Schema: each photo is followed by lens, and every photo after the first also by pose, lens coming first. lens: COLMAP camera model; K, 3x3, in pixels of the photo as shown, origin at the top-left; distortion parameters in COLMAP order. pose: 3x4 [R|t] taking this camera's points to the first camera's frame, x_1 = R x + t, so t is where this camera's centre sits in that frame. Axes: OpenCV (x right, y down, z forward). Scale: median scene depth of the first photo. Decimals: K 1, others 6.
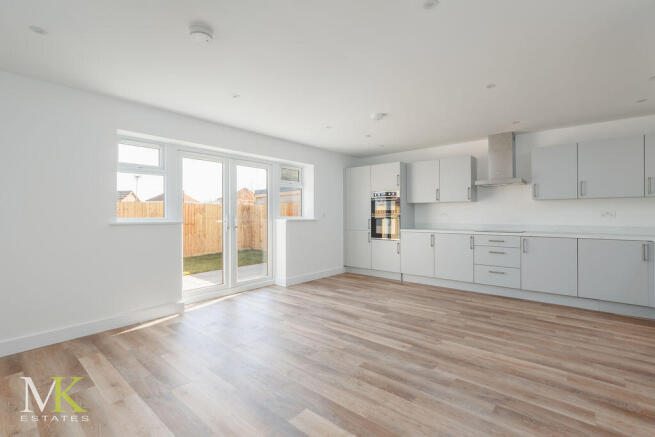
lens RADIAL K [[299.1, 0, 330.1], [0, 299.1, 217.5], [0, 0, 1]] dist [-0.005390, -0.000223]
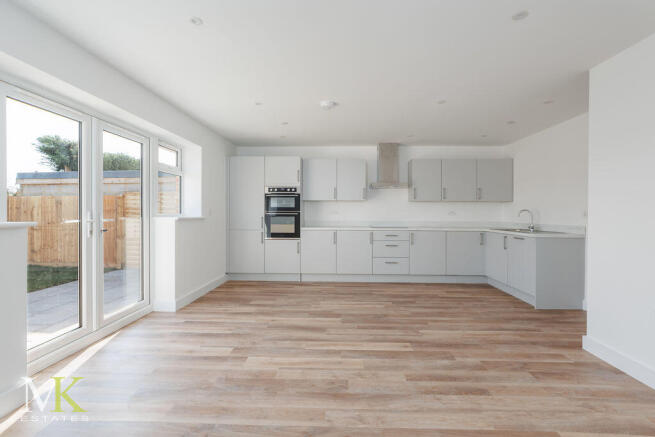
lens RADIAL K [[299.1, 0, 330.1], [0, 299.1, 217.5], [0, 0, 1]] dist [-0.005390, -0.000223]
pose [[0.782900, -0.004543, 0.622131, -0.385977], [-0.000980, 0.999963, 0.008536, -0.001517], [-0.622147, -0.007292, 0.782867, 0.264799]]
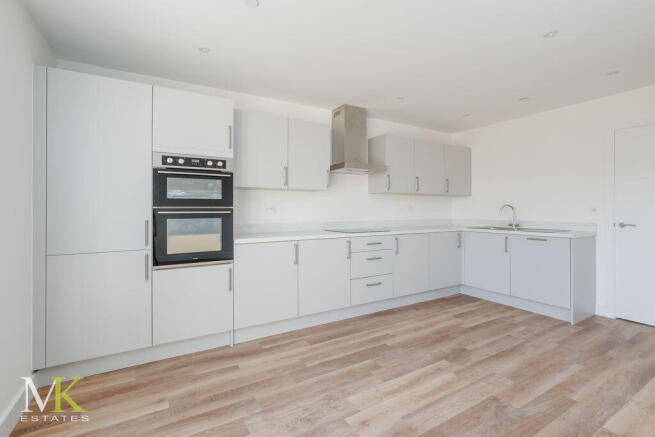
lens RADIAL K [[306.1, 0, 326.3], [0, 306.1, 208.6], [0, 0, 1]] dist [-0.002652, -0.000246]
pose [[0.318798, 0.004318, 0.947813, -0.254431], [0.008485, 0.999937, -0.007410, -0.007324], [-0.947785, 0.010404, 0.318742, 0.949791]]
